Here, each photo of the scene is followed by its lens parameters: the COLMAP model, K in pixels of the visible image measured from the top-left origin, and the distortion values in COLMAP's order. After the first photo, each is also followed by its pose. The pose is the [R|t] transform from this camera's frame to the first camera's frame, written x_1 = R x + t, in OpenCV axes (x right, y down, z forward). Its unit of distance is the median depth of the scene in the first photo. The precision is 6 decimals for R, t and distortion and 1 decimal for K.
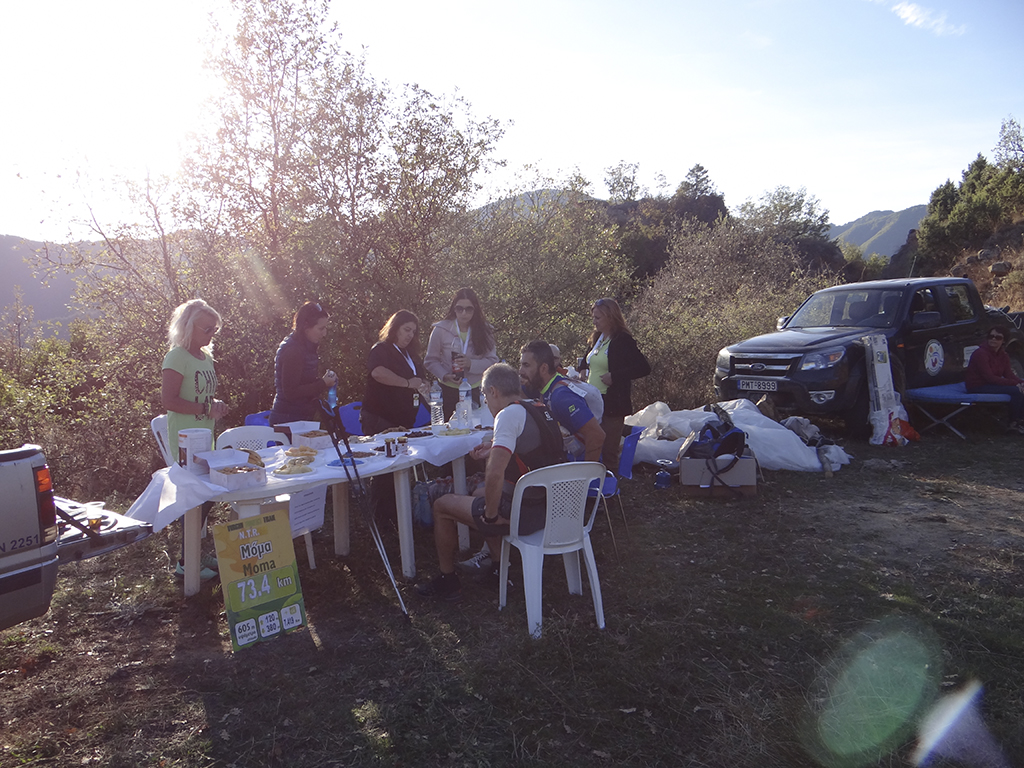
lens RADIAL K [[796.1, 0, 512.0], [0, 796.1, 384.0], [0, 0, 1]] dist [-0.005725, -0.004912]
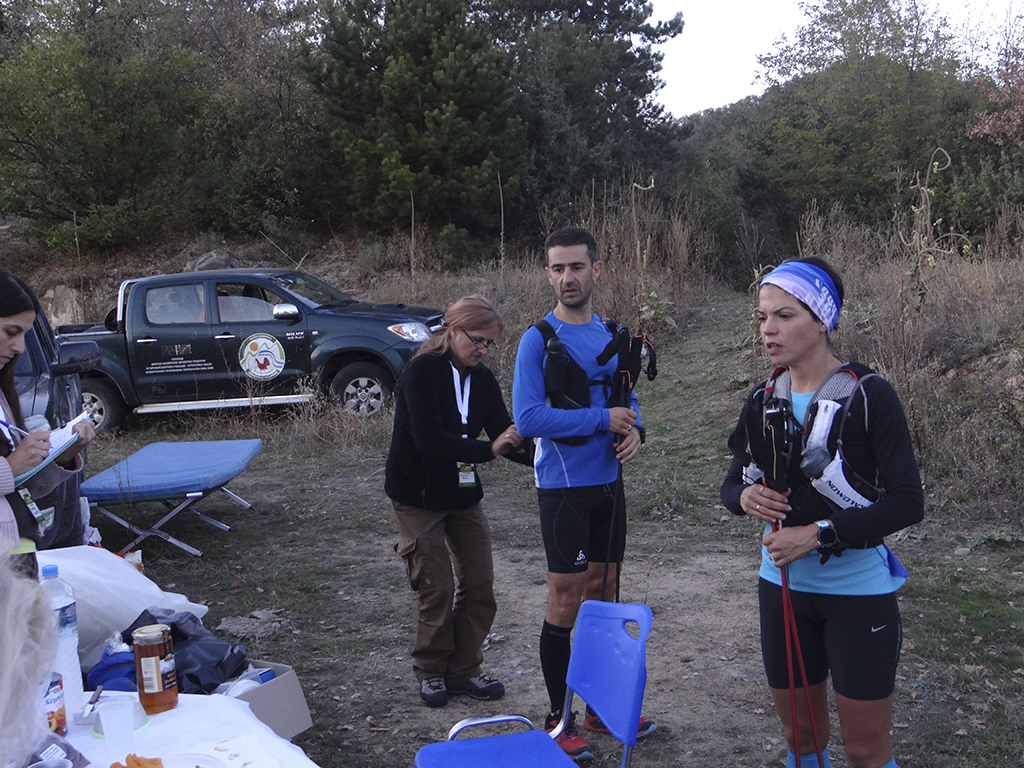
lens RADIAL K [[1276.9, 0, 512.0], [0, 1276.9, 384.0], [0, 0, 1]] dist [0.030524, -0.006534]
pose [[0.276271, -0.068725, 0.958619, -0.230009], [0.139002, 0.989810, 0.030902, -0.044968], [-0.950975, 0.124713, 0.283009, 0.447955]]
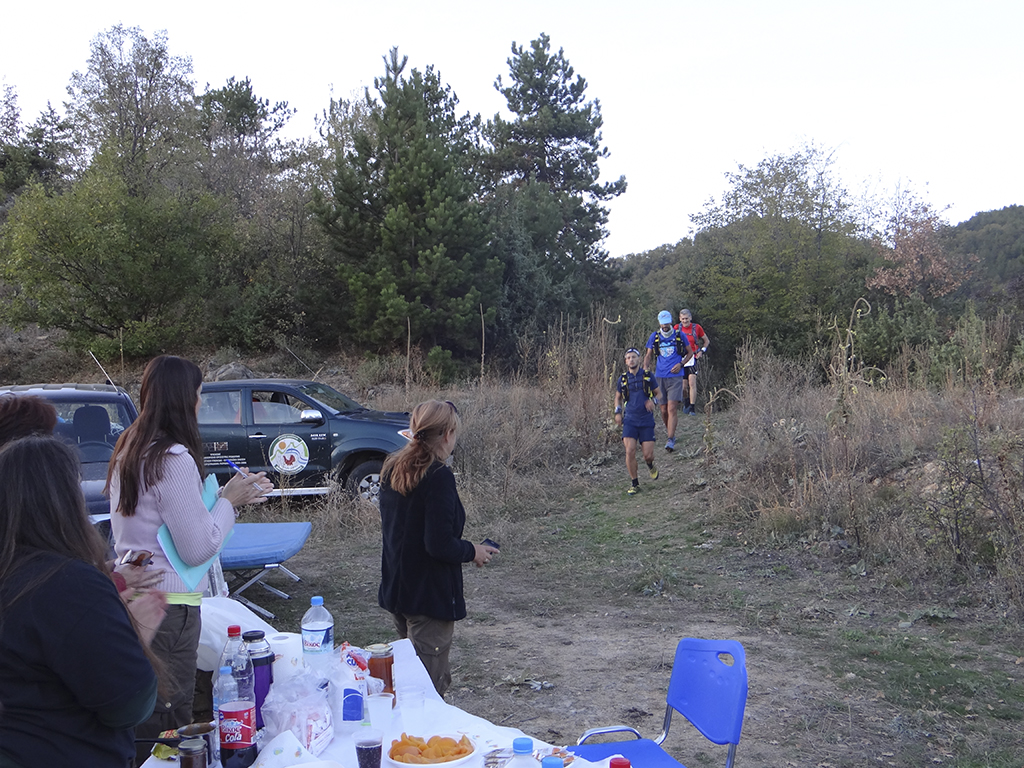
lens RADIAL K [[1120.7, 0, 512.0], [0, 1120.7, 384.0], [0, 0, 1]] dist [0.015663, 0.025697]
pose [[0.228719, 0.026800, 0.973124, -0.305472], [0.113545, 0.992064, -0.054008, -0.048743], [-0.966848, 0.122846, 0.223861, 0.494612]]
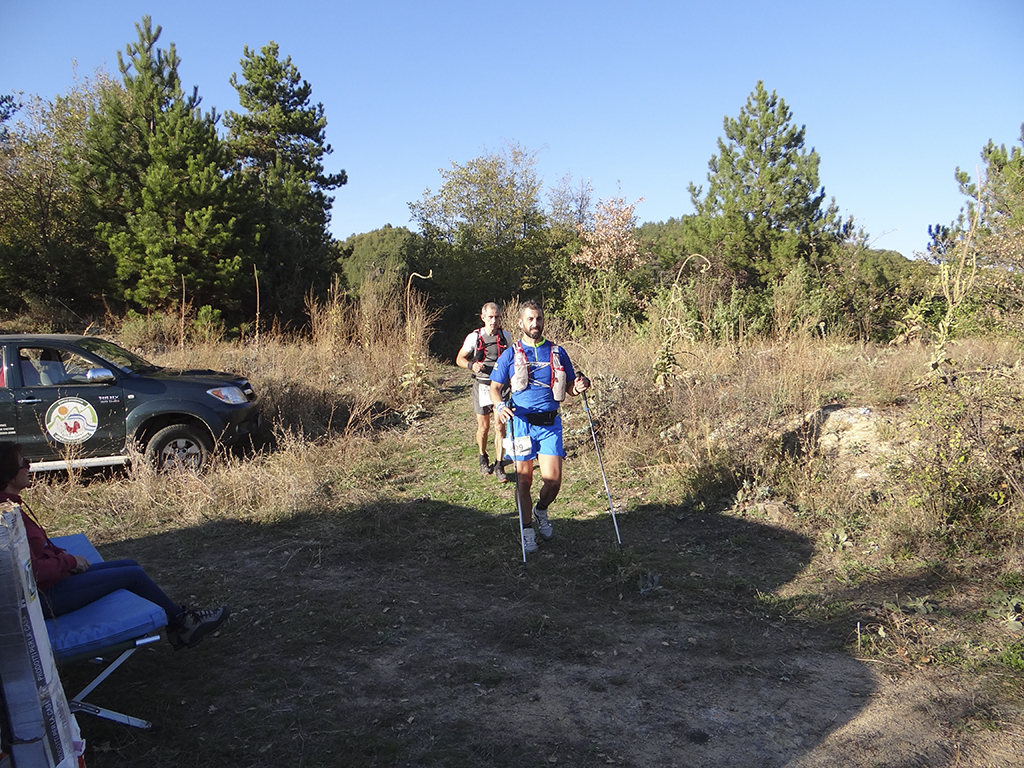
lens RADIAL K [[796.1, 0, 512.0], [0, 796.1, 384.0], [0, 0, 1]] dist [-0.005725, -0.004912]
pose [[-0.132051, -0.021300, 0.991014, 0.135389], [0.131586, 0.990544, 0.038824, -0.082440], [-0.982470, 0.135531, -0.128000, 0.755411]]
